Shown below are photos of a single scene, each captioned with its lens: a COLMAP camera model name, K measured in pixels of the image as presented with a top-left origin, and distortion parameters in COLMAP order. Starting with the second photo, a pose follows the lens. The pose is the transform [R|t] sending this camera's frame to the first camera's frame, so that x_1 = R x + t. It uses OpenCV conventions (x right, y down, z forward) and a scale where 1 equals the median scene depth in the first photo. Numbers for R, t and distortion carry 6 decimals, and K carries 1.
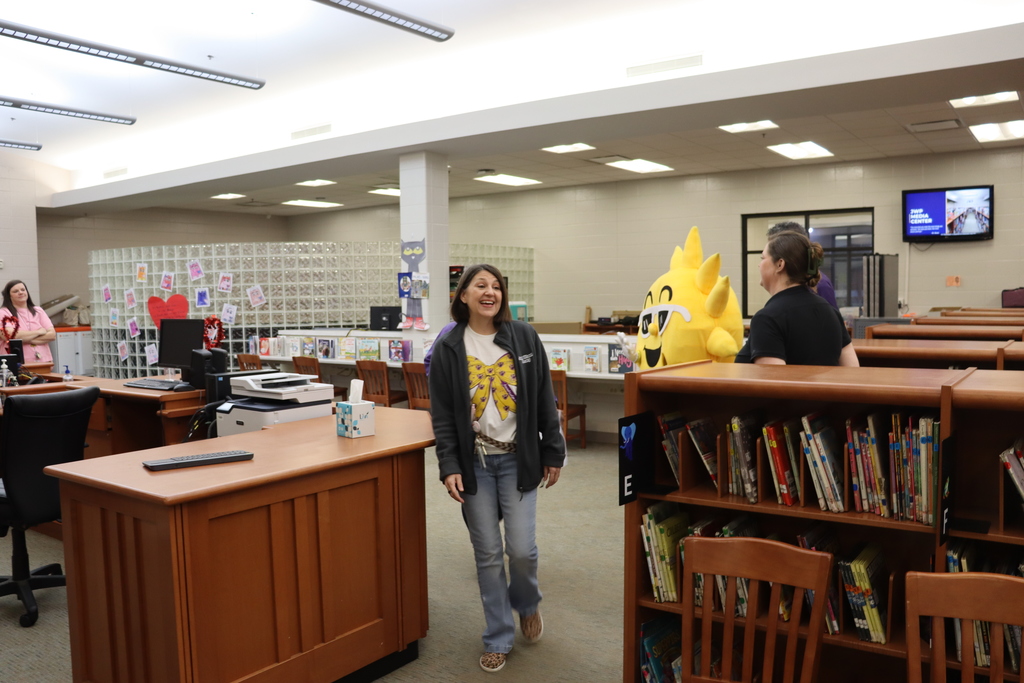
lens RADIAL K [[846.1, 0, 514.8], [0, 846.1, 355.3], [0, 0, 1]] dist [-0.159452, 0.139585]
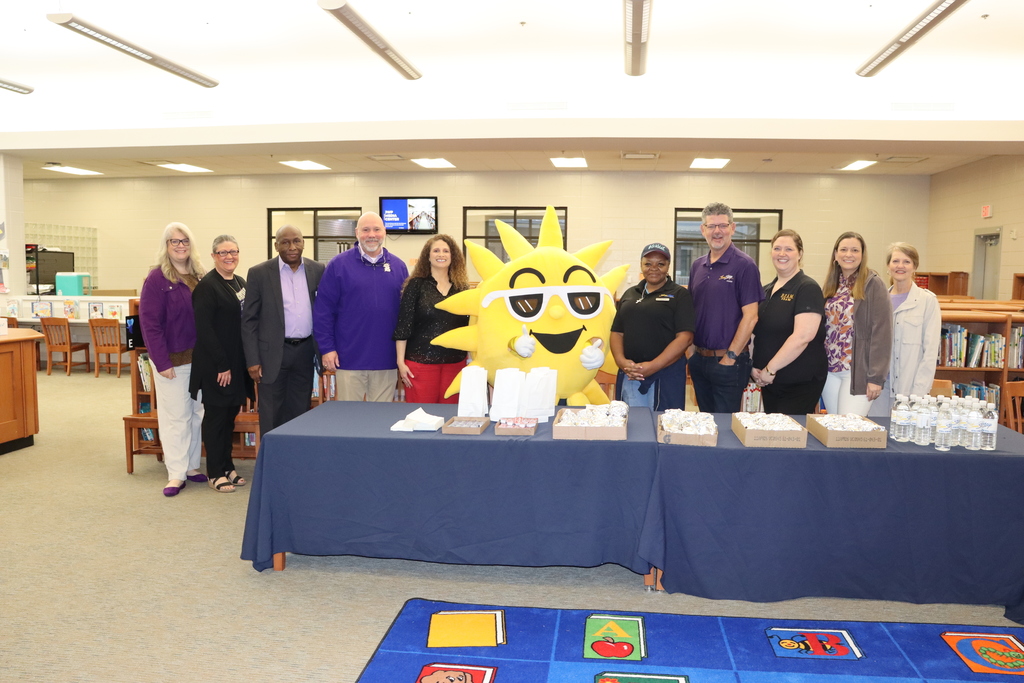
lens RADIAL K [[846.1, 0, 514.8], [0, 846.1, 355.3], [0, 0, 1]] dist [-0.159452, 0.139585]
pose [[0.883407, -0.022539, 0.468065, -0.000592], [0.009094, 0.999479, 0.030966, 0.029139], [-0.468519, -0.023099, 0.883151, -0.400712]]
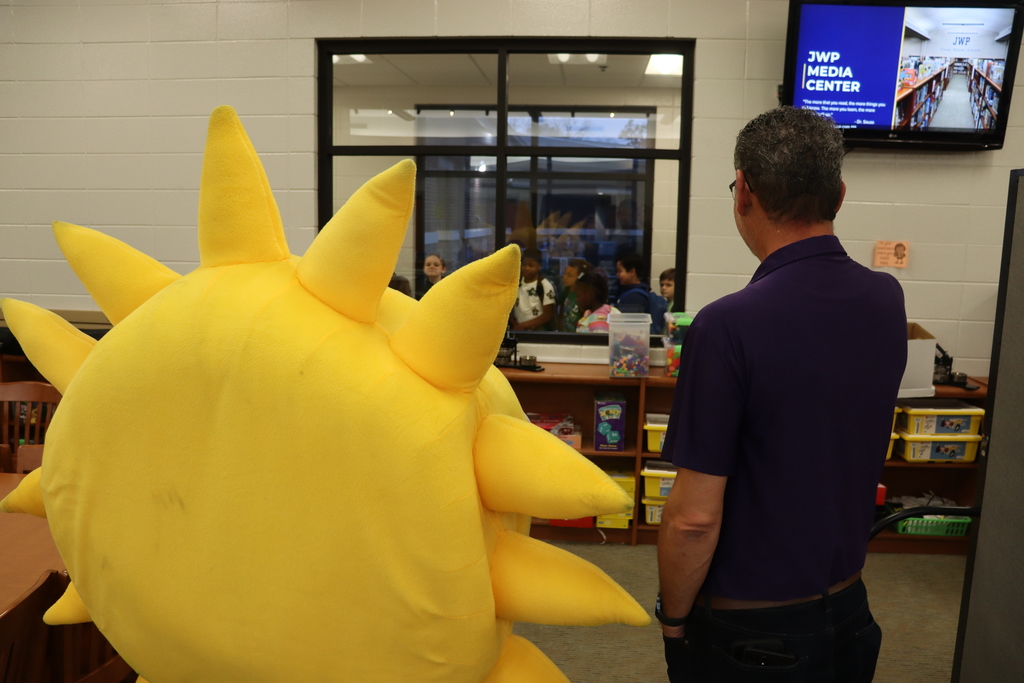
lens RADIAL K [[846.1, 0, 514.8], [0, 846.1, 355.3], [0, 0, 1]] dist [-0.159452, 0.139585]
pose [[0.861288, -0.053719, 0.505270, 0.194278], [0.006093, 0.995416, 0.095444, -0.084102], [-0.508081, -0.079126, 0.857667, 0.779001]]
